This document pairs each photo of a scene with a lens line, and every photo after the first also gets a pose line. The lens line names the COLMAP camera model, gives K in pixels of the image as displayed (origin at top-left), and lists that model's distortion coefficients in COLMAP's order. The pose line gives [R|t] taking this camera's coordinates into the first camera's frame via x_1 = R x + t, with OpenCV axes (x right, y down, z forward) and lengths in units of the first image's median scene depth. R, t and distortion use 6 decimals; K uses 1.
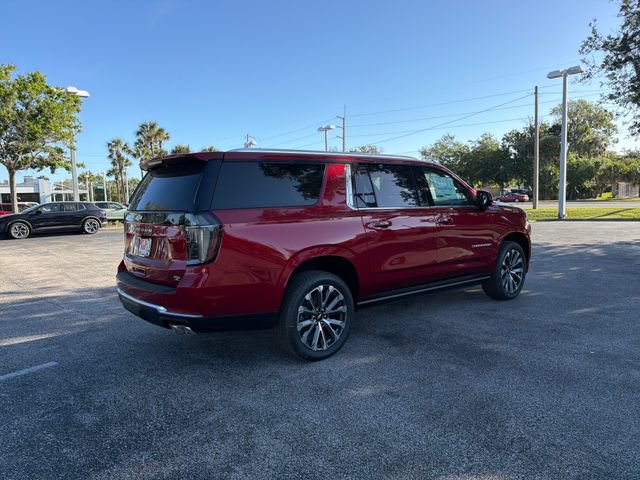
lens RADIAL K [[450.6, 0, 322.4], [0, 450.6, 240.5], [0, 0, 1]] dist [0.045748, -0.055992]
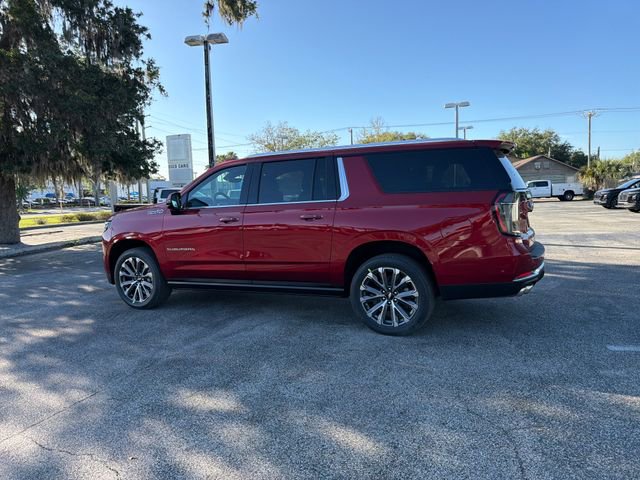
lens RADIAL K [[450.6, 0, 314.4], [0, 450.6, 240.8], [0, 0, 1]] dist [0.045748, -0.055992]
pose [[-0.407743, -0.053304, 0.911539, -1.096695], [0.134924, 0.983819, 0.117884, -0.127596], [-0.903073, 0.171055, -0.393954, 1.743149]]
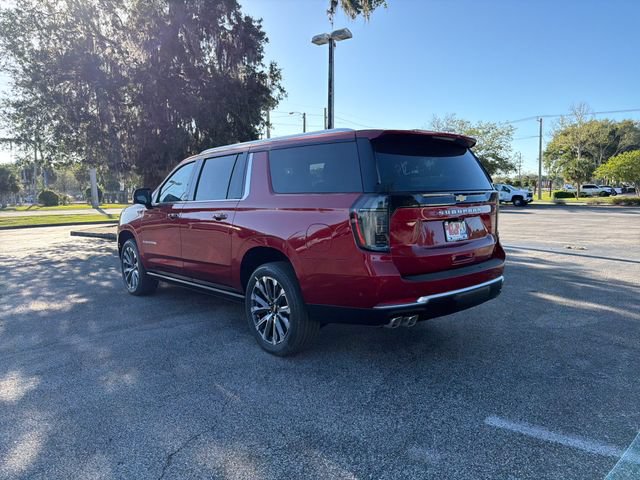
lens RADIAL K [[450.6, 0, 313.4], [0, 450.6, 244.2], [0, 0, 1]] dist [0.045748, -0.055992]
pose [[-0.014883, -0.080711, 0.996626, -1.129143], [0.114556, 0.990036, 0.081888, -0.057135], [-0.993305, 0.115388, -0.005489, 1.138968]]
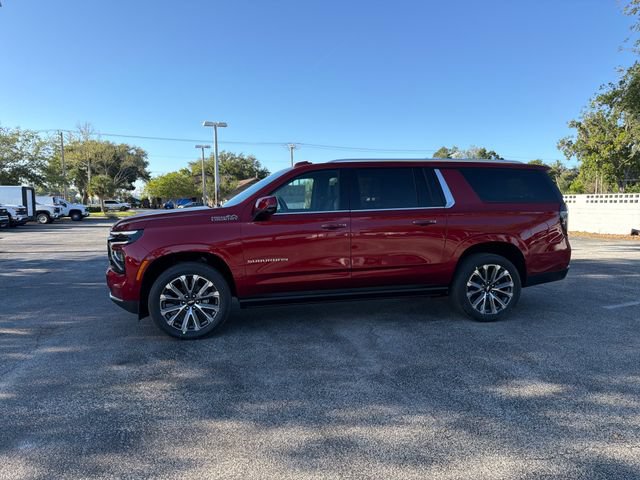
lens RADIAL K [[450.6, 0, 314.7], [0, 450.6, 243.9], [0, 0, 1]] dist [0.045748, -0.055992]
pose [[-0.874506, -0.010754, 0.484896, -0.444477], [0.075835, 0.984426, 0.158601, -0.207778], [-0.479050, 0.175470, -0.860071, 2.443397]]
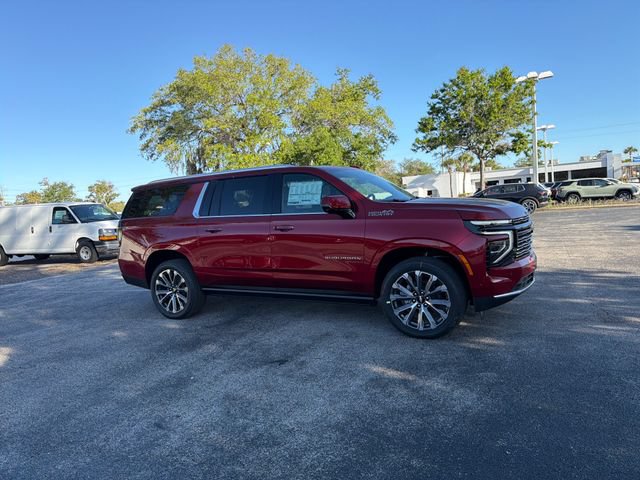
lens RADIAL K [[450.6, 0, 318.6], [0, 450.6, 244.8], [0, 0, 1]] dist [0.045748, -0.055992]
pose [[0.371825, 0.085391, -0.924367, 1.397725], [-0.020722, 0.996276, 0.083699, -0.105589], [0.928072, -0.011967, 0.372209, 0.809920]]
